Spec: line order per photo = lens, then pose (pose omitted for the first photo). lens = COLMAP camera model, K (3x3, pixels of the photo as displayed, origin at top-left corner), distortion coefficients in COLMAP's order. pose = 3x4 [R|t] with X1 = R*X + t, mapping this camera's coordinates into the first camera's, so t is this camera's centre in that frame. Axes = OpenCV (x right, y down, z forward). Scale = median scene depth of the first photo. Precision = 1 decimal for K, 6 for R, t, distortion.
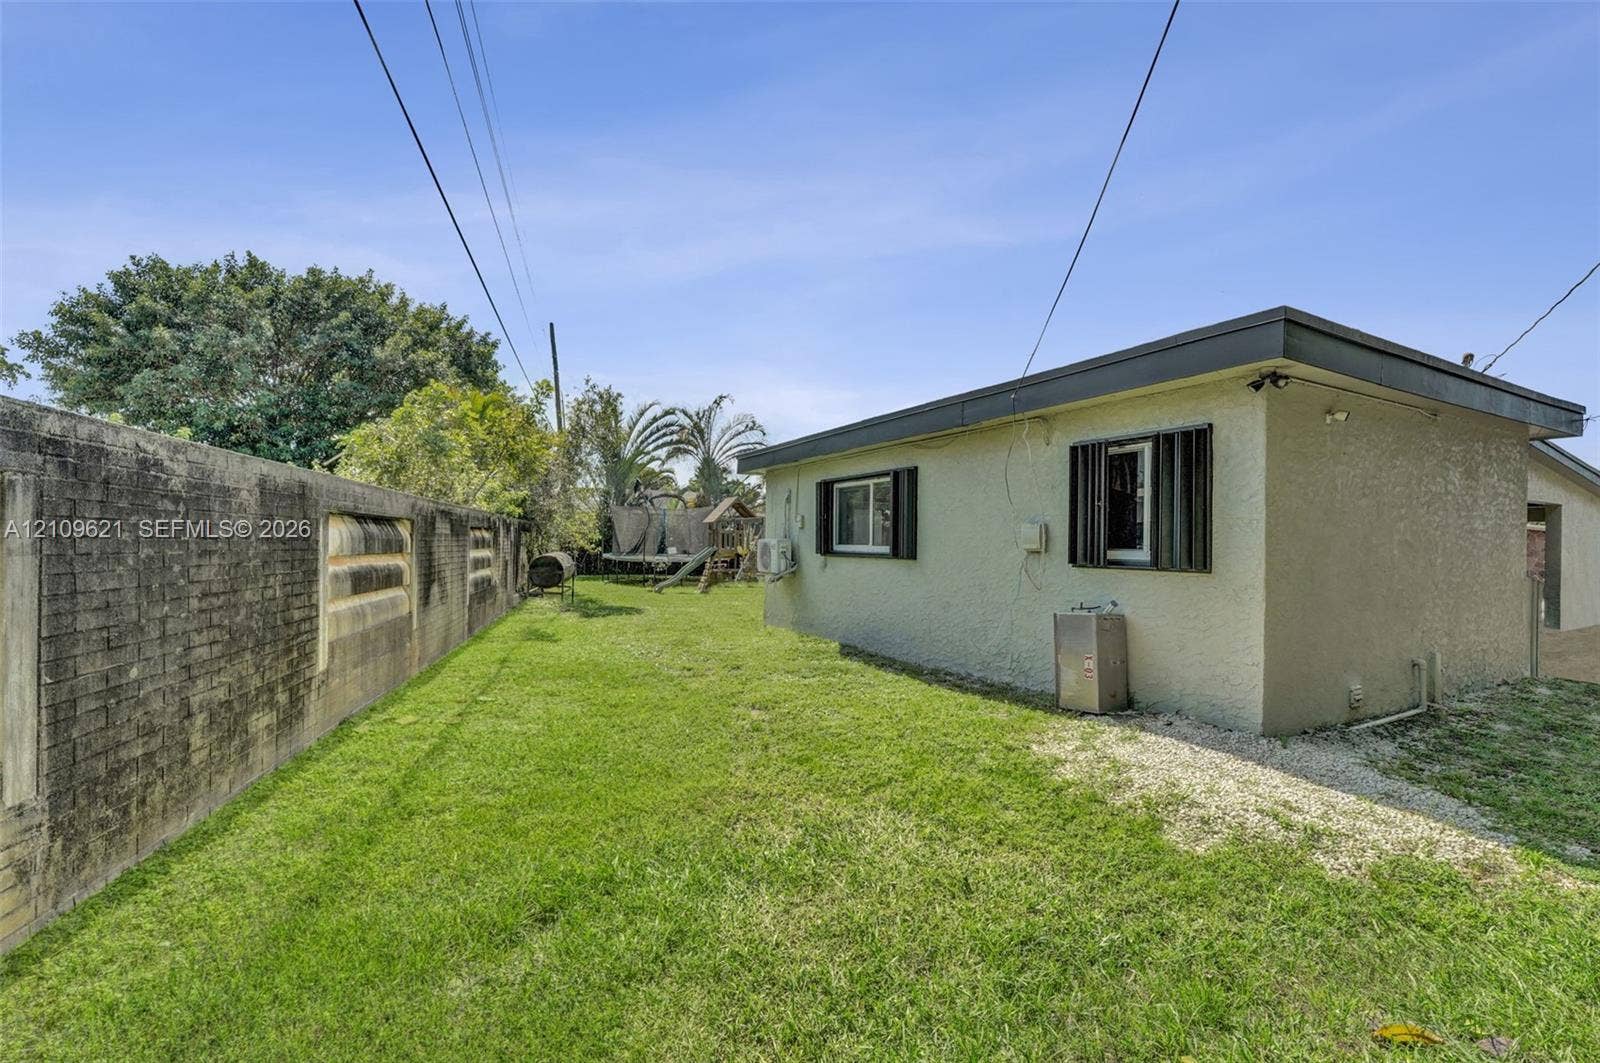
lens RADIAL K [[655.5, 0, 800.0], [0, 655.5, 531.5], [0, 0, 1]] dist [-0.008007, -0.000033]
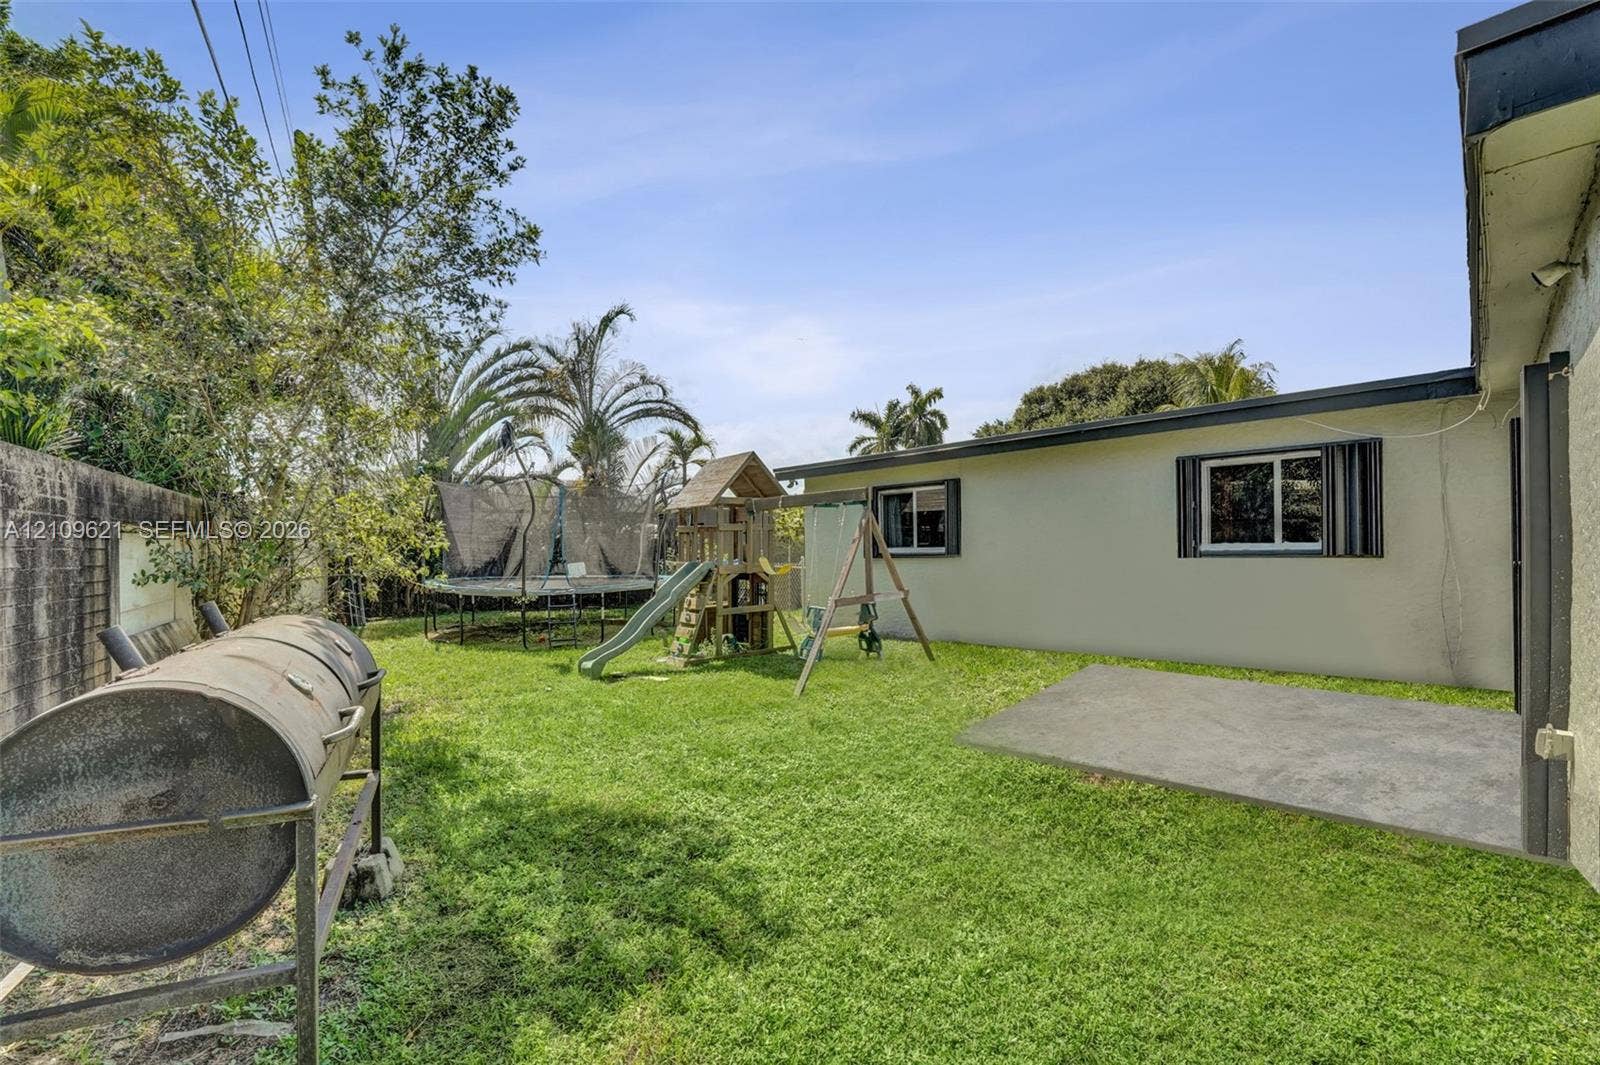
lens RADIAL K [[655.5, 0, 800.0], [0, 655.5, 532.5], [0, 0, 1]] dist [-0.008007, -0.000033]
pose [[0.962571, -0.038725, 0.268251, -0.122806], [0.040617, 0.999174, -0.001506, 0.006098], [-0.267971, 0.012345, 0.963348, 0.345204]]
